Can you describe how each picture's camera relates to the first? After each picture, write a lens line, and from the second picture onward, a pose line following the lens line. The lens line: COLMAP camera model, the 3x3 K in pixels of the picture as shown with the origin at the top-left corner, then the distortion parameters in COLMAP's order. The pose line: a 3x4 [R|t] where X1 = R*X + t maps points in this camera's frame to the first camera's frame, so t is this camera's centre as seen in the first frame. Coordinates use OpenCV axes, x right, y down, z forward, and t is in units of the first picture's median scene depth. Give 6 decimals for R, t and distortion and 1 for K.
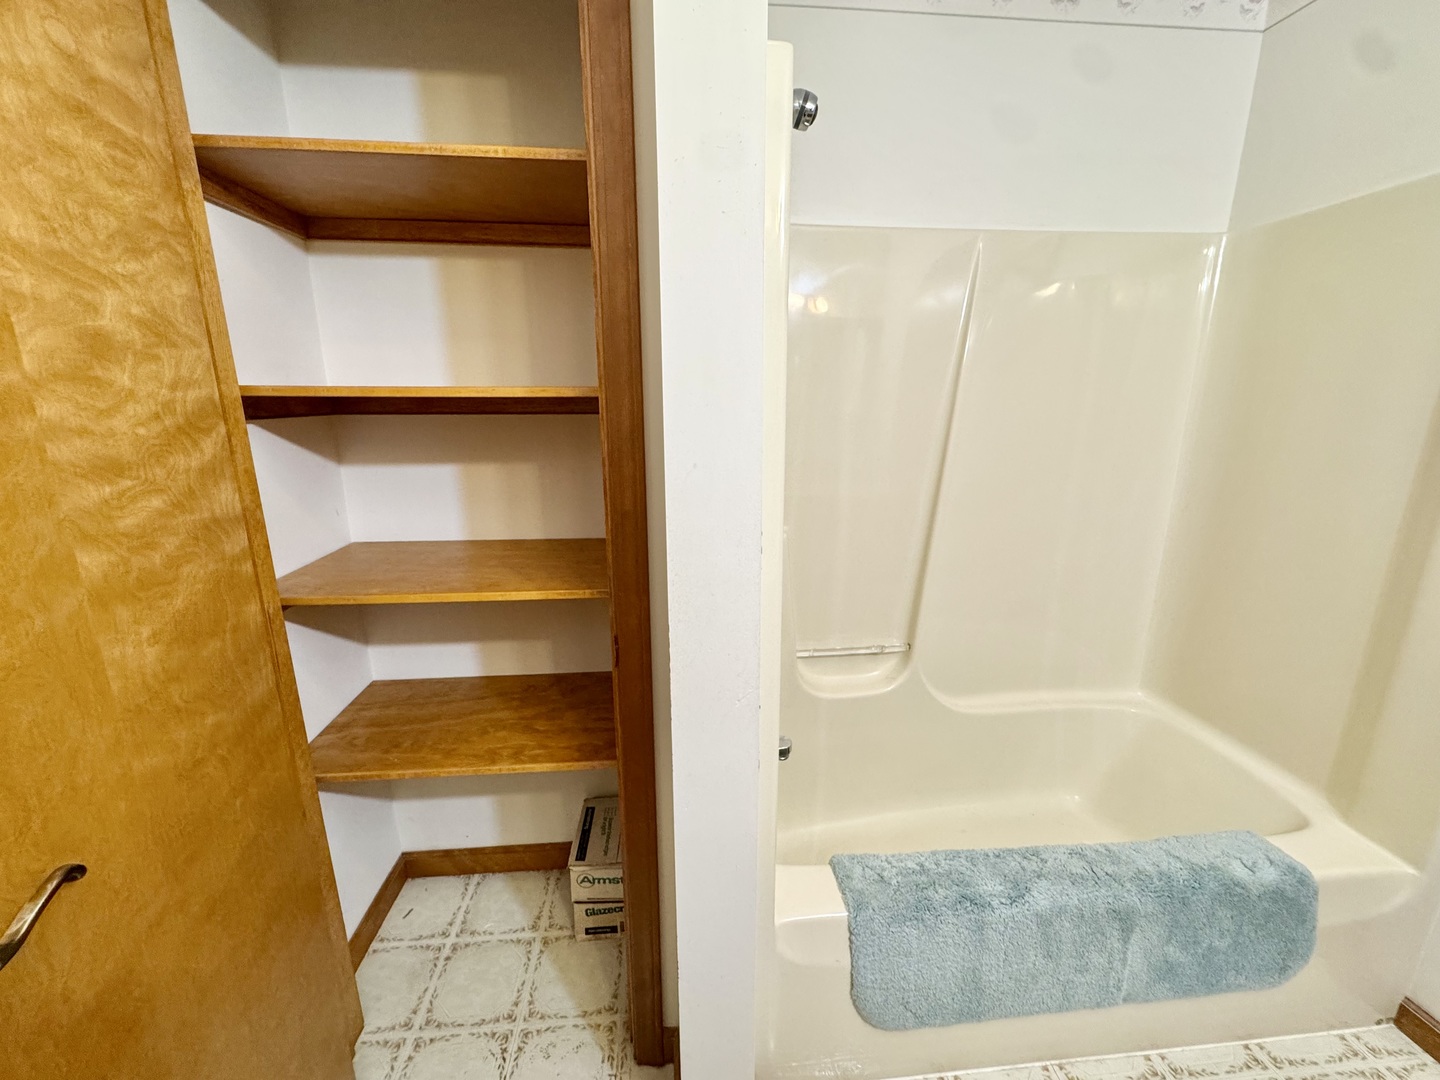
lens RADIAL K [[578.1, 0, 721.1], [0, 578.1, 537.8], [0, 0, 1]] dist [-0.001989, -0.000092]
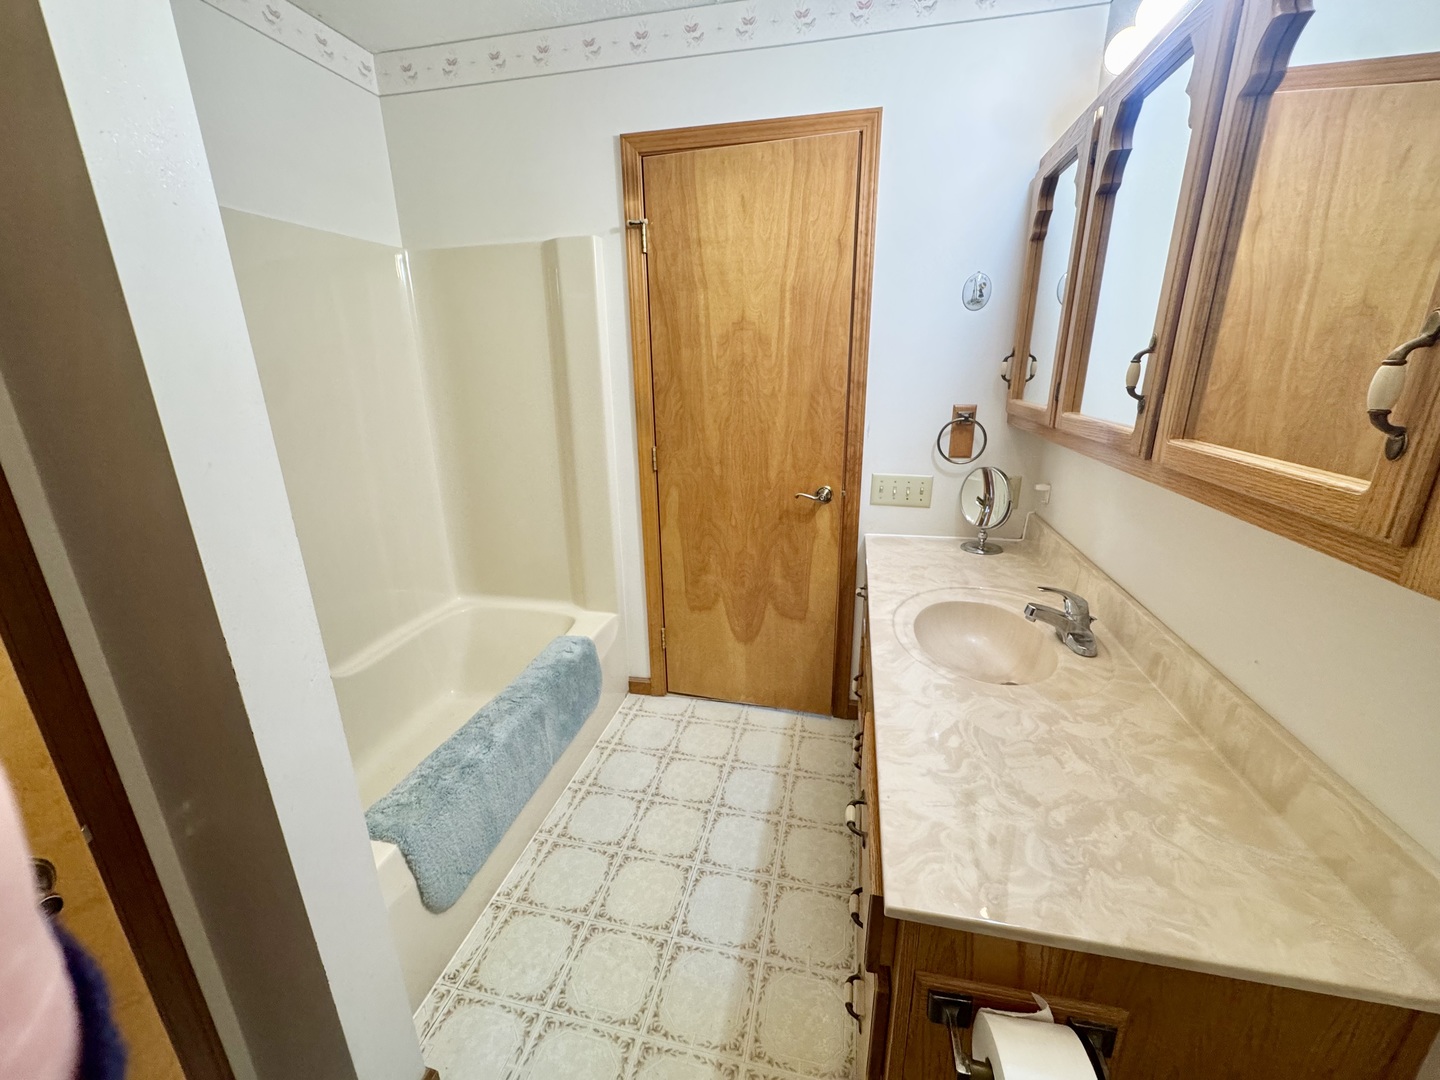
lens RADIAL K [[578.1, 0, 721.8], [0, 578.1, 537.8], [0, 0, 1]] dist [-0.001989, -0.000092]
pose [[0.299127, -0.281821, 0.911647, -0.417247], [0.232797, 0.948076, 0.216698, -0.015118], [-0.925380, 0.147408, 0.349202, -0.066701]]
